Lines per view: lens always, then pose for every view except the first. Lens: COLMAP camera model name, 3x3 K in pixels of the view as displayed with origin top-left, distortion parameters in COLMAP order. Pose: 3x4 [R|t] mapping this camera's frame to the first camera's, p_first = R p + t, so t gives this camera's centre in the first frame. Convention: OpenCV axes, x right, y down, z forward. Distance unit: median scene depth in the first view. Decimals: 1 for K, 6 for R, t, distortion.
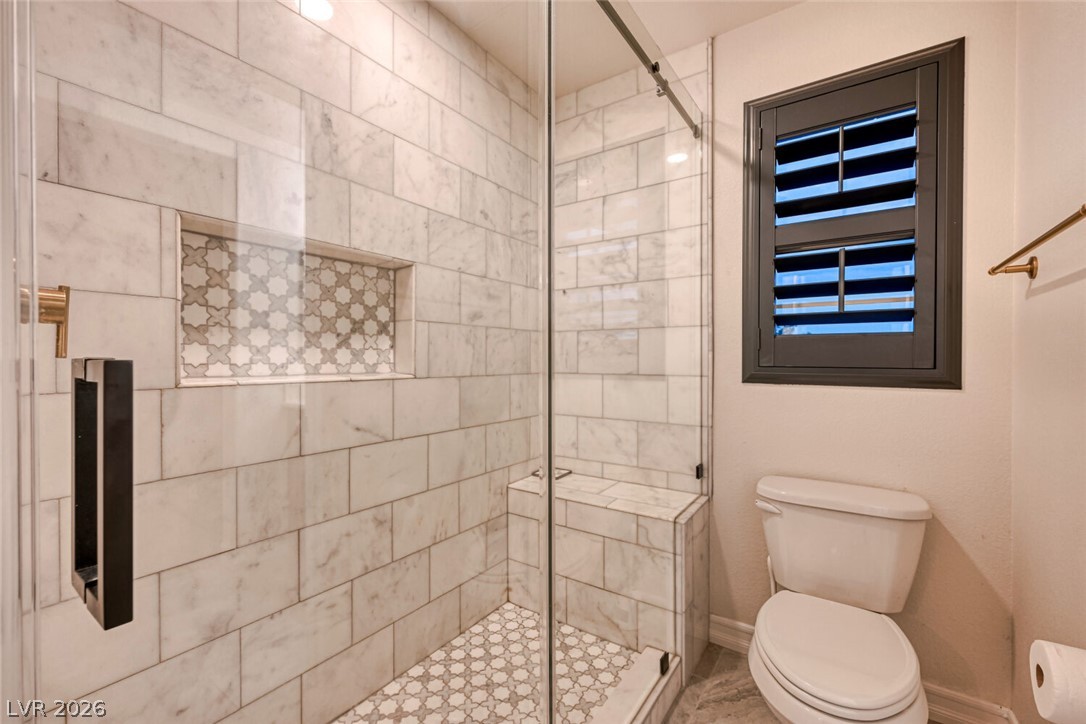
lens RADIAL K [[446.8, 0, 546.0], [0, 446.8, 360.2], [0, 0, 1]] dist [-0.000217, 0.000033]
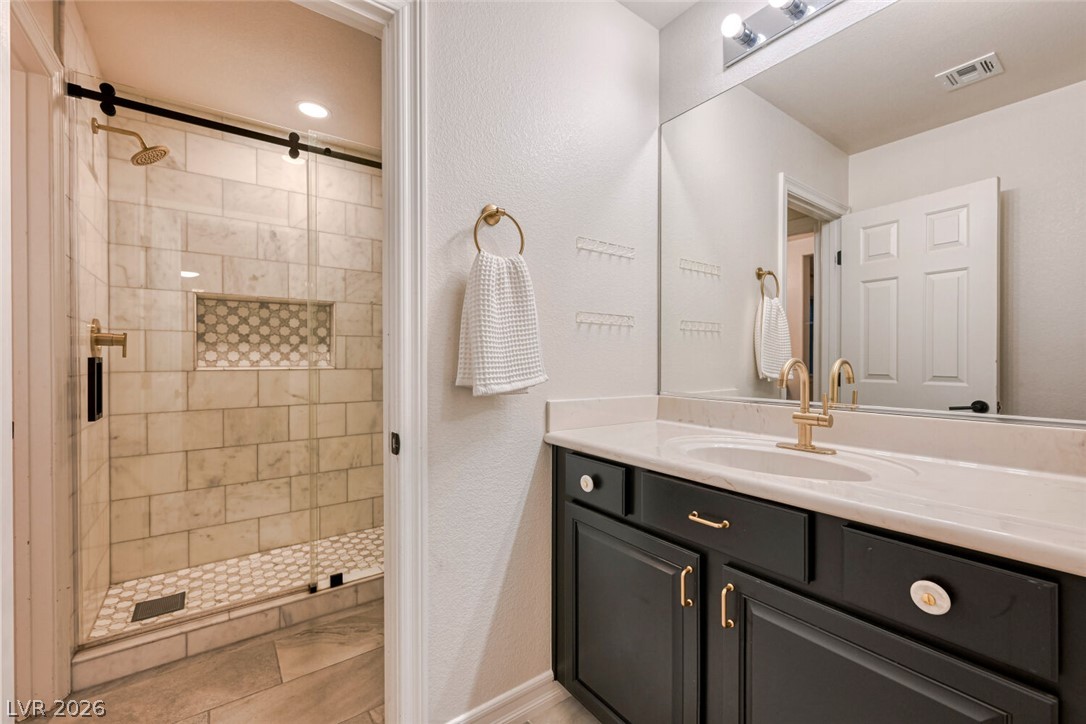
lens RADIAL K [[446.8, 0, 547.0], [0, 446.8, 360.0], [0, 0, 1]] dist [-0.000217, 0.000033]
pose [[0.947276, -0.002321, -0.320410, 1.121689], [0.002070, 0.999997, -0.001123, 0.009552], [0.320412, 0.000400, 0.947278, -0.401868]]
